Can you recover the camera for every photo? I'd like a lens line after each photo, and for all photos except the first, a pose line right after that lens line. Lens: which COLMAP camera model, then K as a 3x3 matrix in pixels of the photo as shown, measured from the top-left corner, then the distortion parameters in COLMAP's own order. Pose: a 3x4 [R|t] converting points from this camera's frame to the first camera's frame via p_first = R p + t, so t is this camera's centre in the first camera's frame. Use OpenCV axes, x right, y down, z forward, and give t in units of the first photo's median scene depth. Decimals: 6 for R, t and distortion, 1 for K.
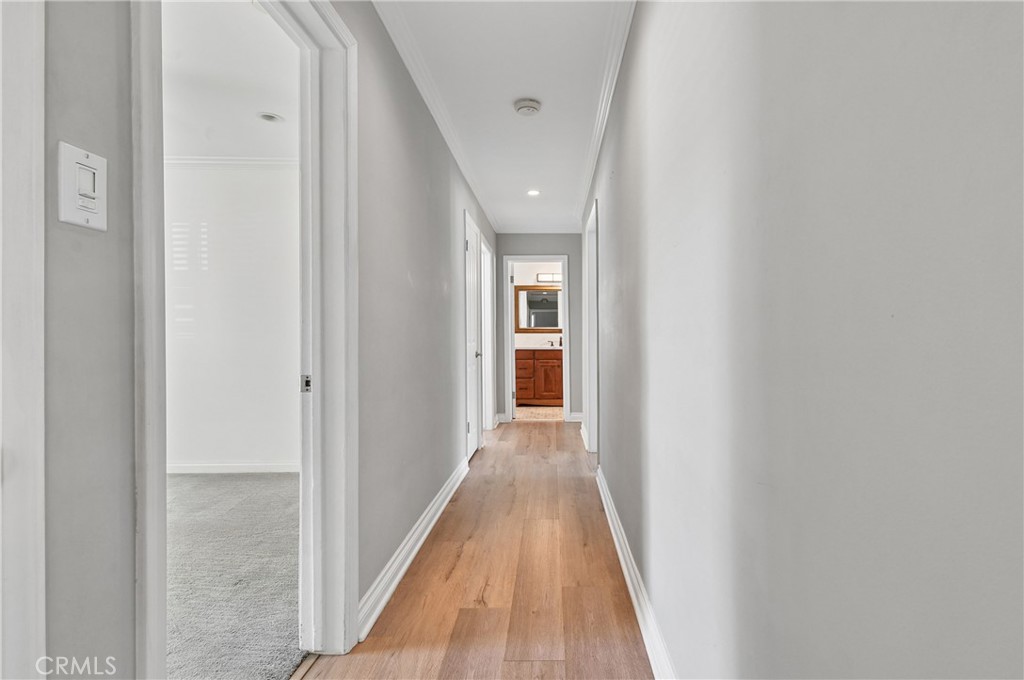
lens RADIAL K [[483.6, 0, 512.9], [0, 483.6, 340.2], [0, 0, 1]] dist [-0.000653, -0.001655]
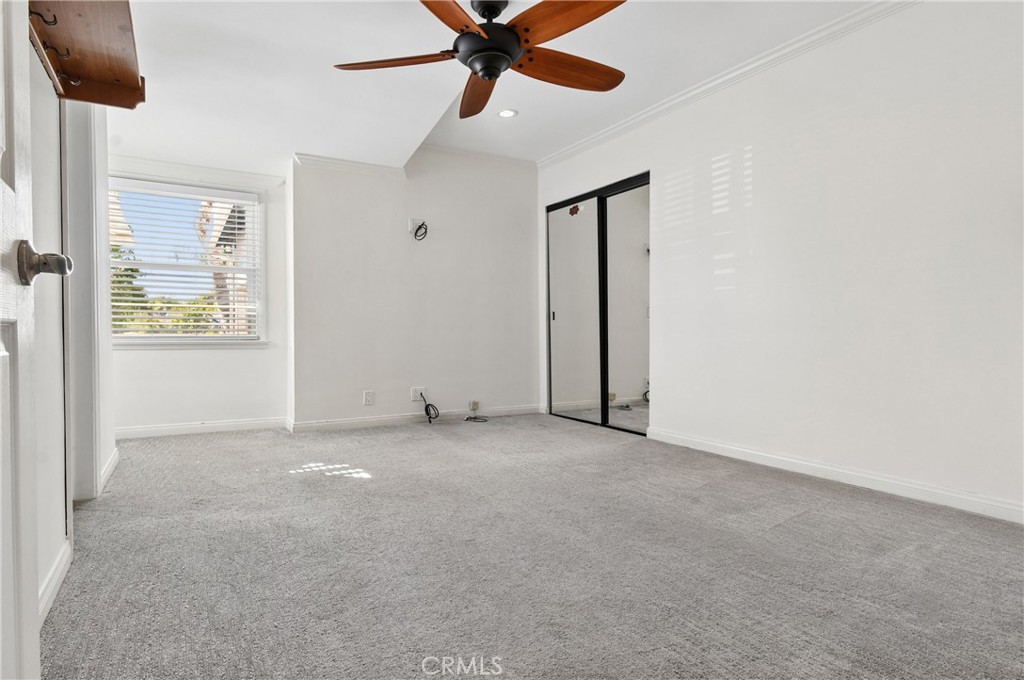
lens RADIAL K [[483.6, 0, 515.4], [0, 483.6, 341.0], [0, 0, 1]] dist [-0.000653, -0.001655]
pose [[0.512055, 0.009915, -0.858896, -0.204312], [-0.001394, 0.999942, 0.010712, 0.094667], [0.858952, -0.004287, 0.512039, 0.358325]]
